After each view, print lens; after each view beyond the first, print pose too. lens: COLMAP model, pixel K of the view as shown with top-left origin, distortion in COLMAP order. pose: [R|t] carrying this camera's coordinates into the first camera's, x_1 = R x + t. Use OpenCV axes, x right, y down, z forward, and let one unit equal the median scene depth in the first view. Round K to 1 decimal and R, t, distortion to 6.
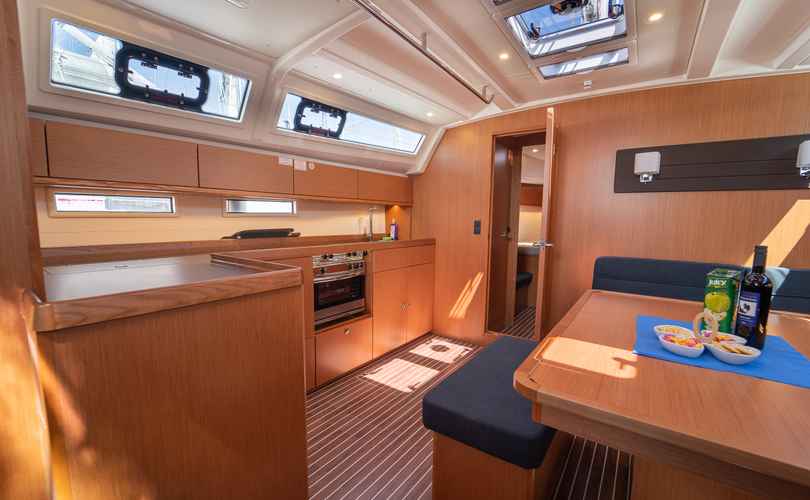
lens RADIAL K [[334.8, 0, 405.0], [0, 334.8, 250.0], [0, 0, 1]] dist [-0.020075, -0.000096]
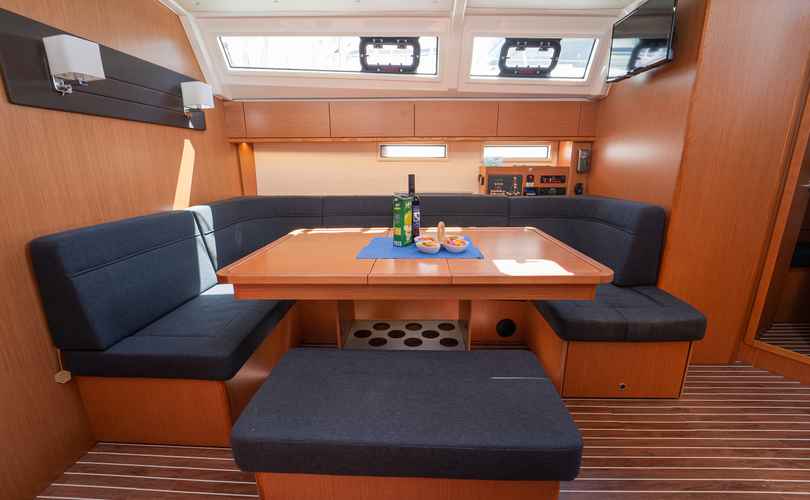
lens RADIAL K [[353.9, 0, 405.0], [0, 353.9, 250.0], [0, 0, 1]] dist [-0.011744, -0.000119]
pose [[-0.555964, -0.204005, 0.805783, -0.133349], [0.084795, 0.950436, 0.299134, -0.088201], [-0.826870, 0.234634, -0.511110, 0.981658]]
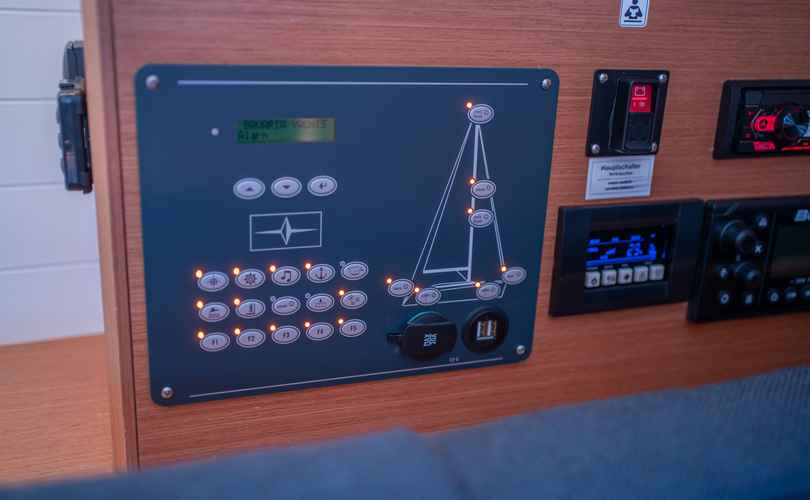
lens RADIAL K [[832.3, 0, 405.0], [0, 832.3, 250.0], [0, 0, 1]] dist [0.011803, 0.006631]
pose [[-0.829379, -0.210875, 0.517360, 0.666210], [0.009086, 0.920817, 0.389889, 0.030066], [-0.558612, 0.328066, -0.761791, 0.088580]]
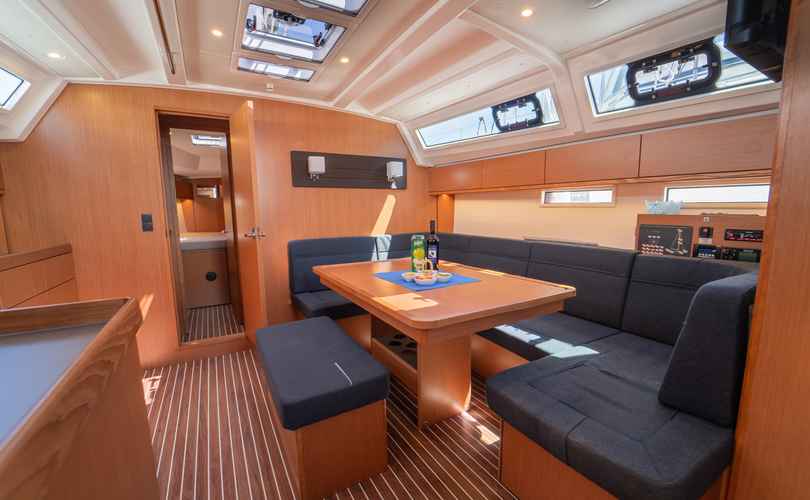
lens RADIAL K [[334.8, 0, 405.0], [0, 334.8, 250.0], [0, 0, 1]] dist [-0.020075, -0.000096]
pose [[0.406744, -0.125938, 0.904820, -0.369909], [0.104055, 0.990393, 0.091072, -0.017259], [-0.907597, 0.057108, 0.415941, 0.175232]]
